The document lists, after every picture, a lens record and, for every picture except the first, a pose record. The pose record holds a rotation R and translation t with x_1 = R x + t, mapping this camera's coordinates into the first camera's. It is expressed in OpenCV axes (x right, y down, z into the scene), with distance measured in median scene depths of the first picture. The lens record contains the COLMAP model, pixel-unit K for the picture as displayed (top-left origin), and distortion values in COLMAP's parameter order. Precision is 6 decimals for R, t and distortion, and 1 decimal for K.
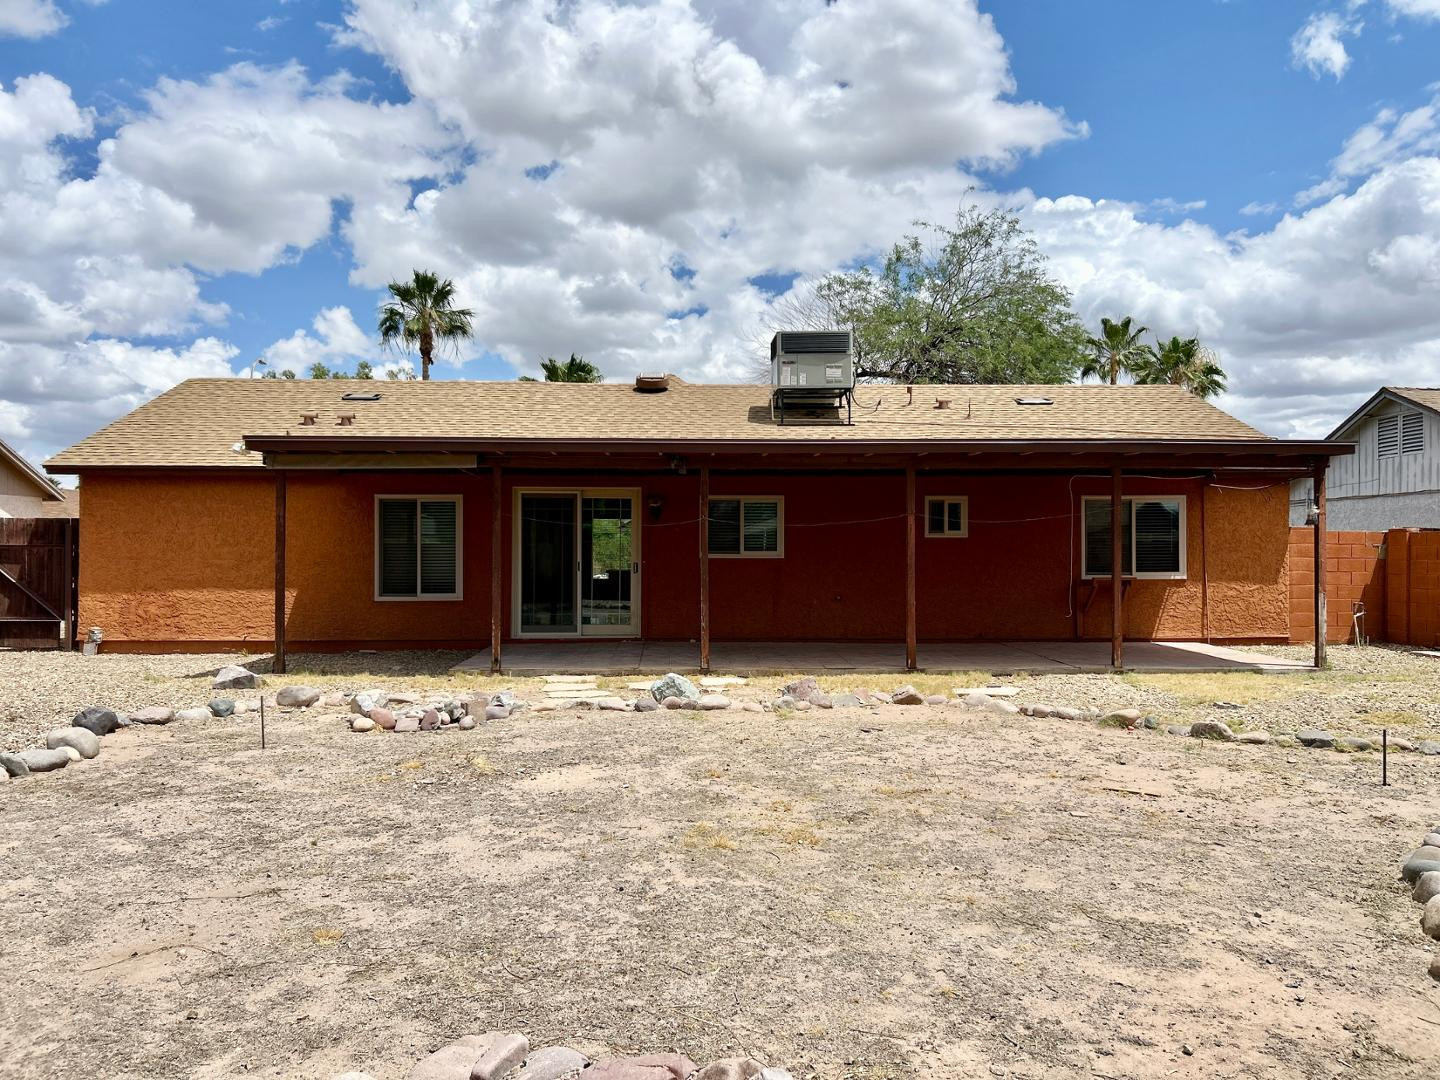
lens RADIAL K [[1133.0, 0, 720.3], [0, 1133.0, 540.5], [0, 0, 1]] dist [-0.035466, 0.001502]
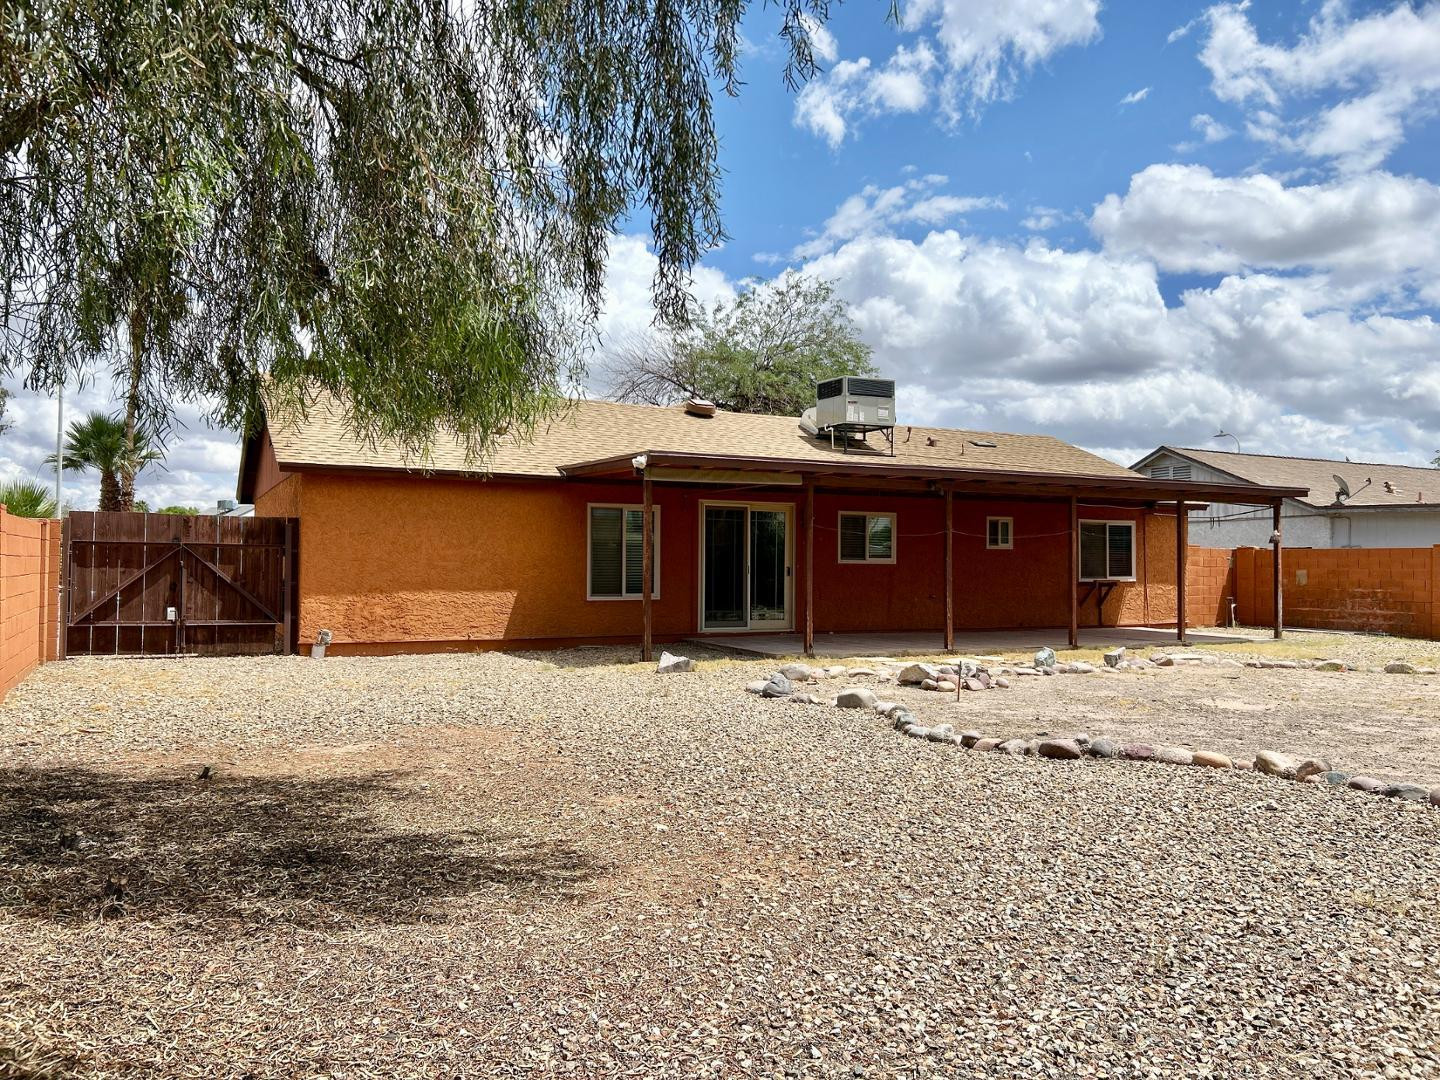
lens RADIAL K [[1133.0, 0, 719.2], [0, 1133.0, 542.2], [0, 0, 1]] dist [-0.035466, 0.001502]
pose [[0.908932, 0.015345, 0.416663, -0.636761], [-0.011849, 0.999870, -0.010976, 0.007528], [-0.416777, 0.005039, 0.908995, -0.040628]]
